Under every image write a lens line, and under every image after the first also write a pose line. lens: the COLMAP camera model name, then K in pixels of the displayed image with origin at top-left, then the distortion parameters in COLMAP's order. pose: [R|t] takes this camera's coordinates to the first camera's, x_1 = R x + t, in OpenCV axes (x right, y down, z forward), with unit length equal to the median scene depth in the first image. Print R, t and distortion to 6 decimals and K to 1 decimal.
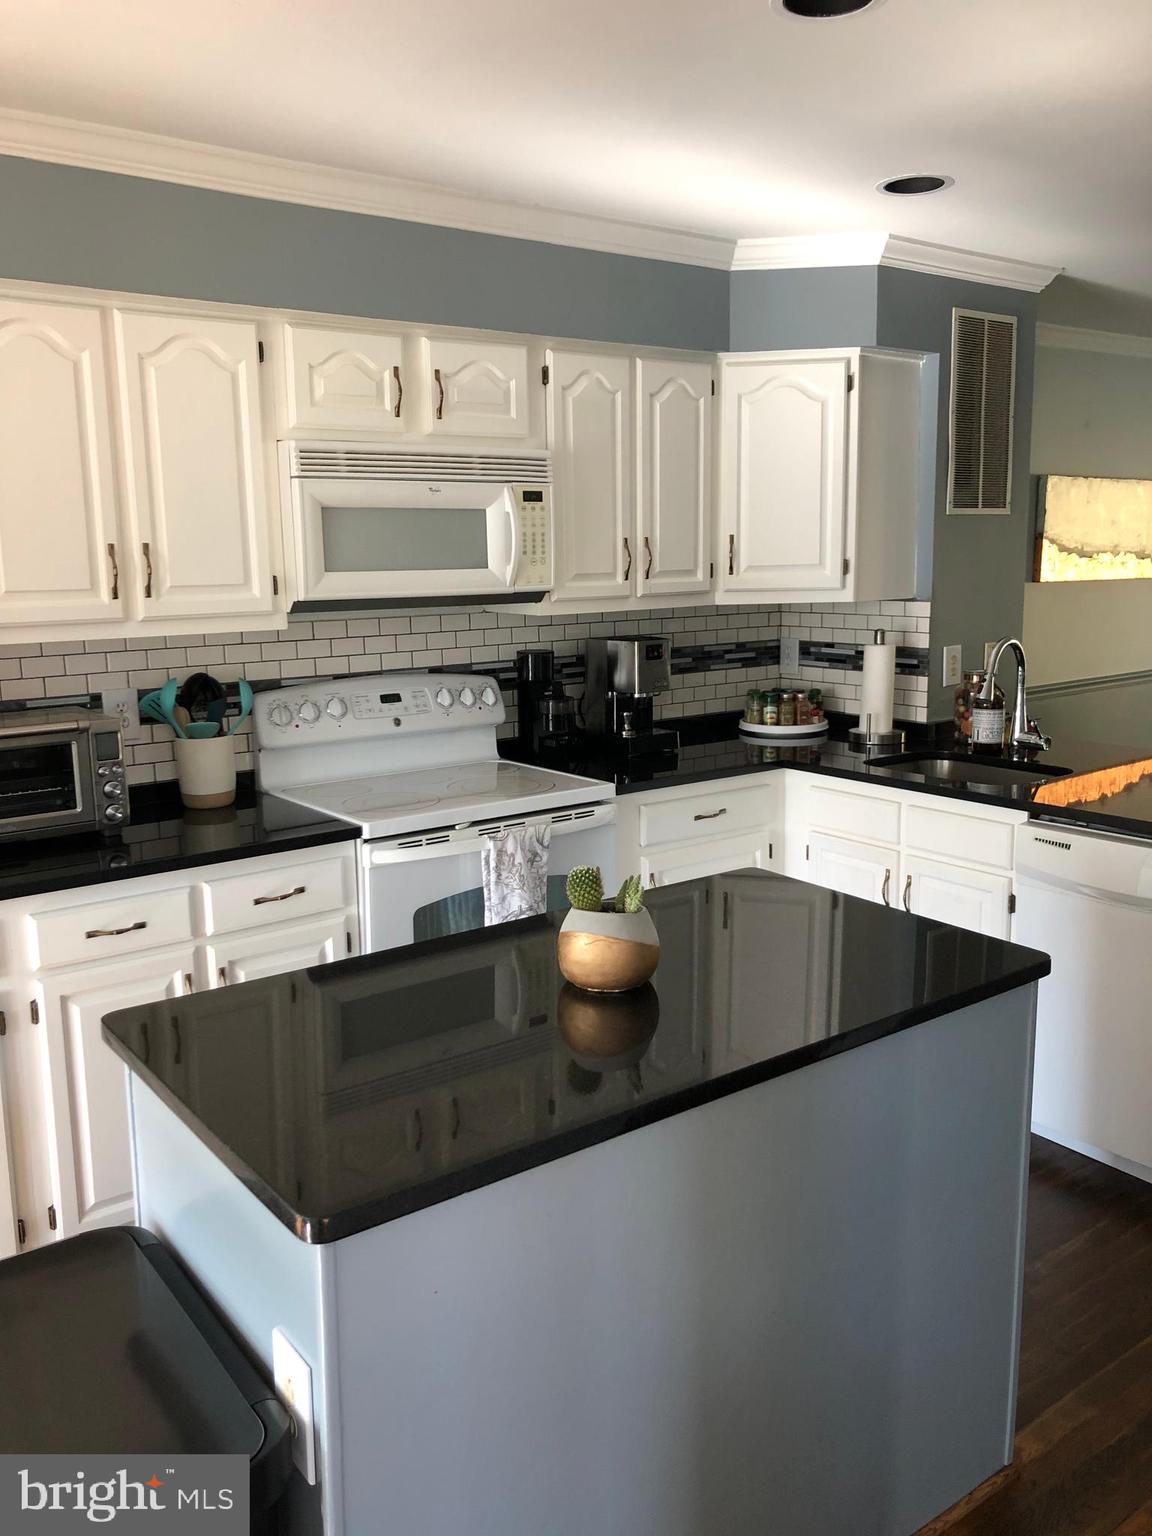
lens RADIAL K [[1261.9, 0, 591.7], [0, 1261.9, 754.6], [0, 0, 1]] dist [0.025554, -0.006240]
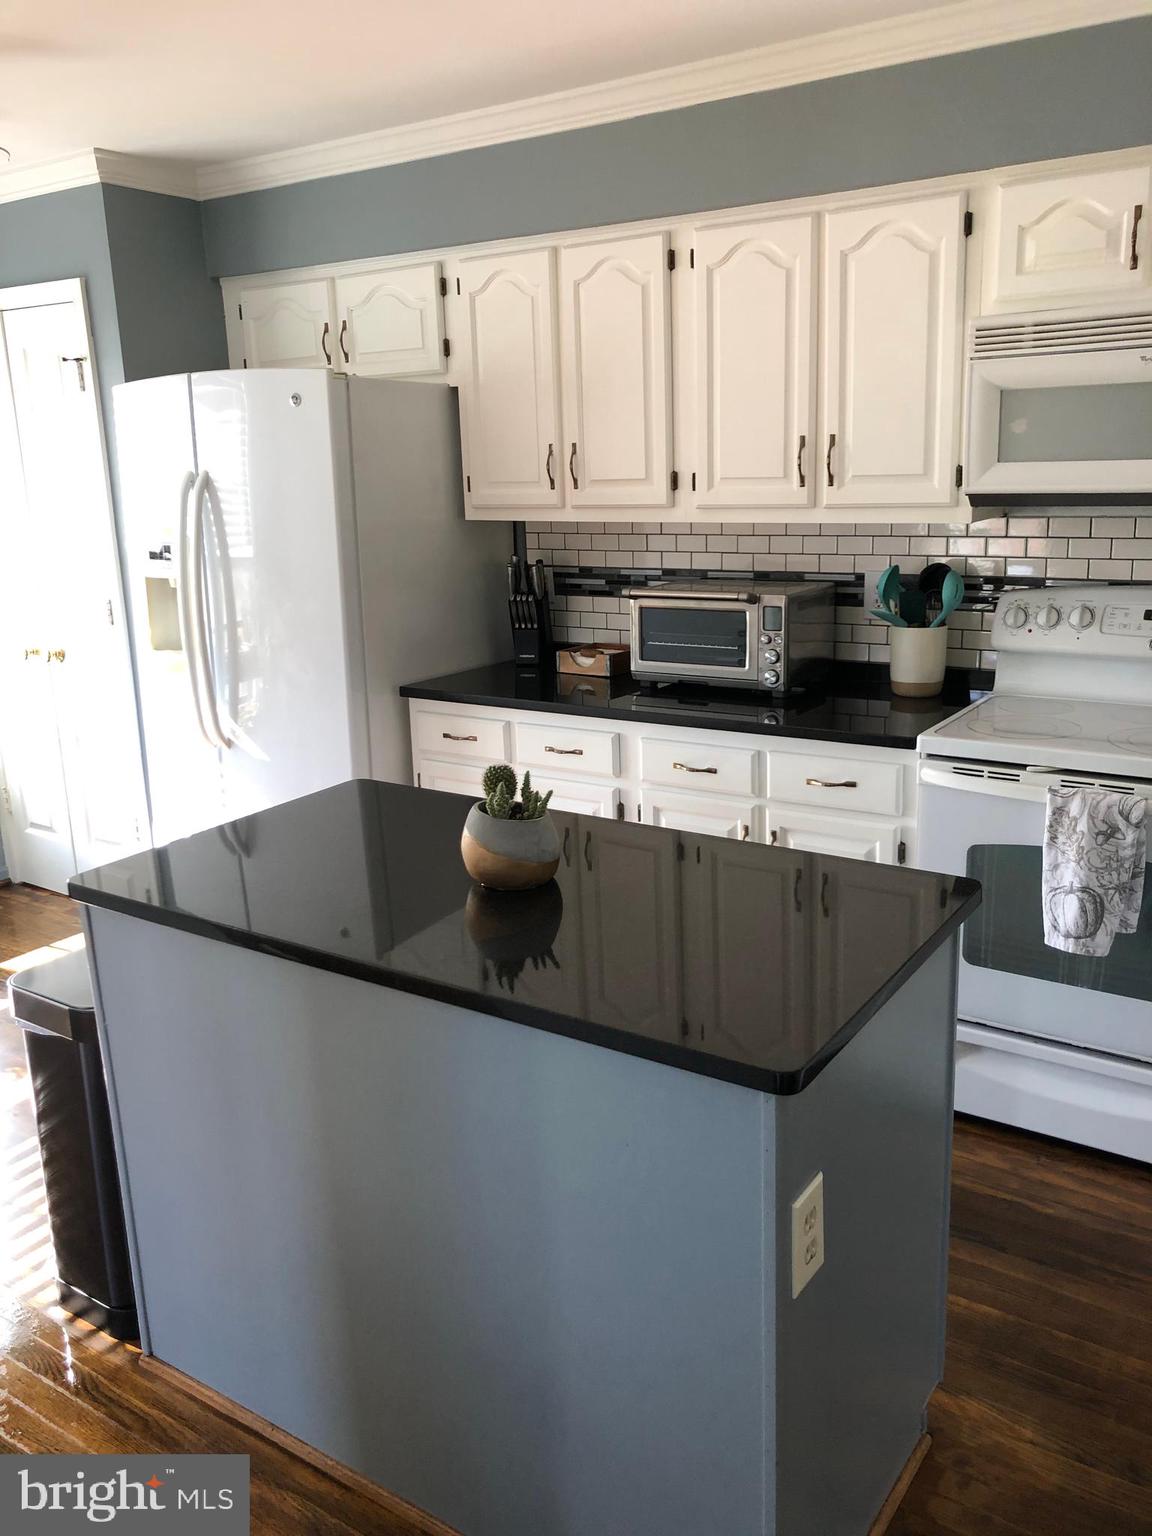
lens RADIAL K [[1261.9, 0, 591.7], [0, 1261.9, 754.6], [0, 0, 1]] dist [0.025554, -0.006240]
pose [[0.305694, 0.227747, -0.924490, 0.537349], [-0.128245, 0.971972, 0.197038, -0.074893], [0.943453, 0.058328, 0.326334, 0.397662]]
